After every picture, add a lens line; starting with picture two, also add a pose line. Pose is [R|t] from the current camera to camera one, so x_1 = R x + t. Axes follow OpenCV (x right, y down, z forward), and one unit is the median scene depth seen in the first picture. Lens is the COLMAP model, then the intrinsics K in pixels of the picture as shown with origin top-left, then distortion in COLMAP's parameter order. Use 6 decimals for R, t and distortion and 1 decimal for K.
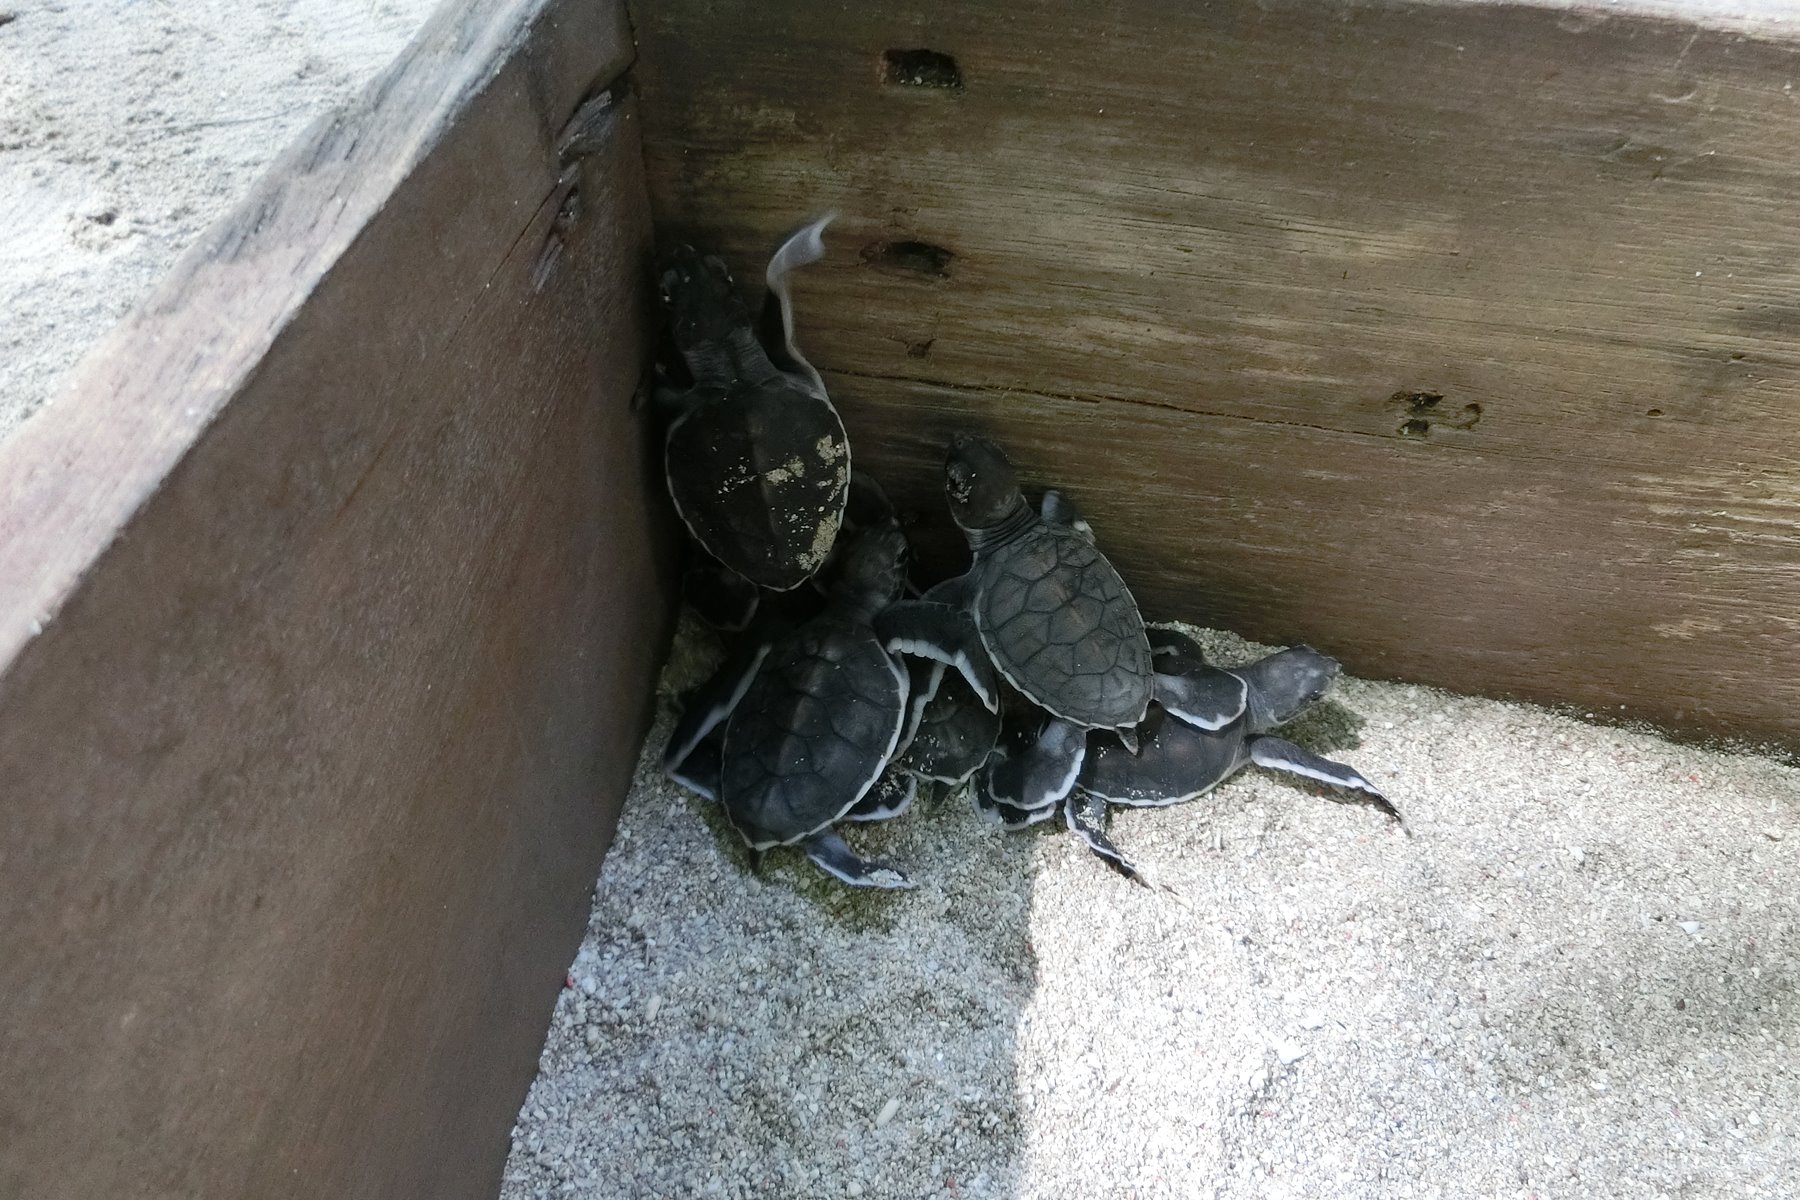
lens RADIAL K [[1246.9, 0, 900.0], [0, 1246.9, 600.0], [0, 0, 1]] dist [0.002716, -0.000154]
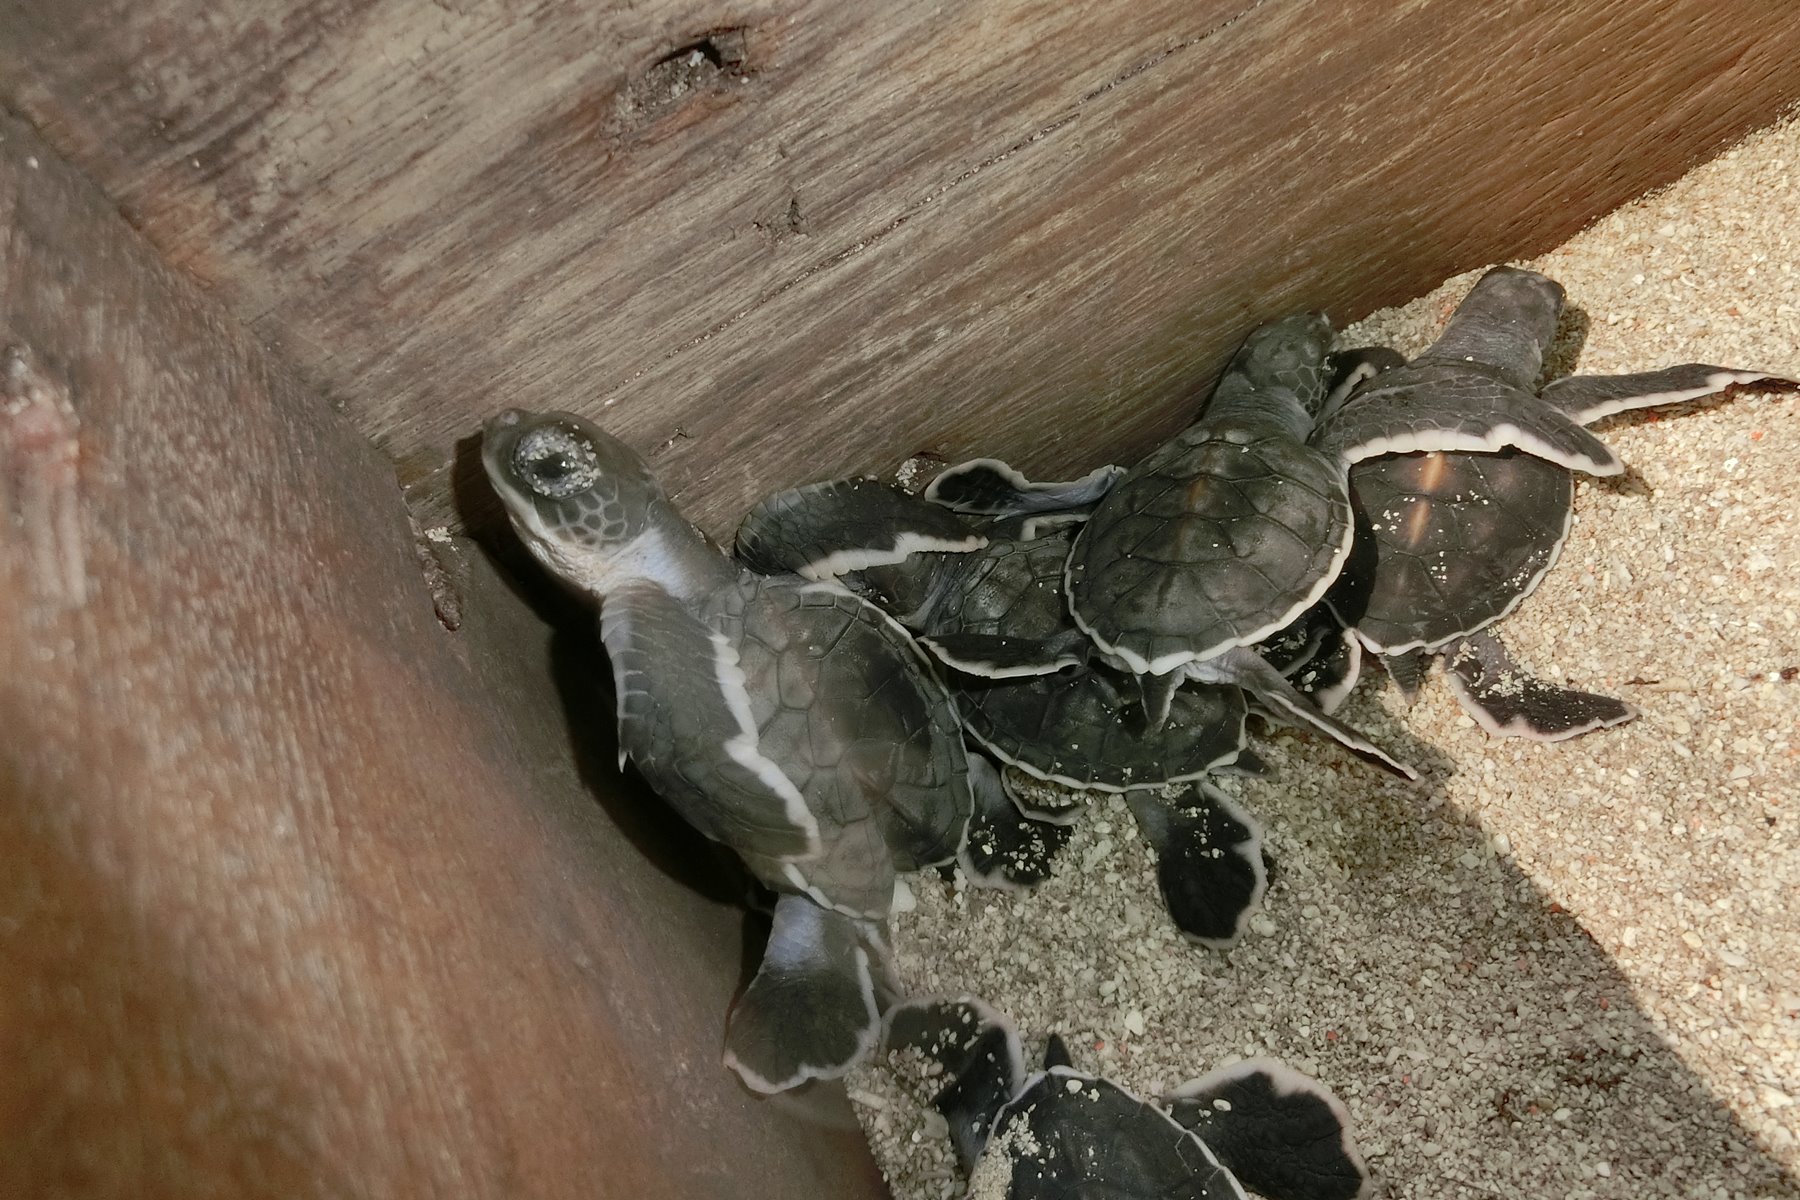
lens RADIAL K [[1196.0, 0, 900.0], [0, 1196.0, 600.0], [0, 0, 1]] dist [-0.007921, -0.000377]
pose [[0.779023, -0.623646, 0.064726, -0.090813], [0.614567, 0.779953, 0.118235, -0.106505], [-0.124220, -0.052329, 0.990874, 0.477051]]
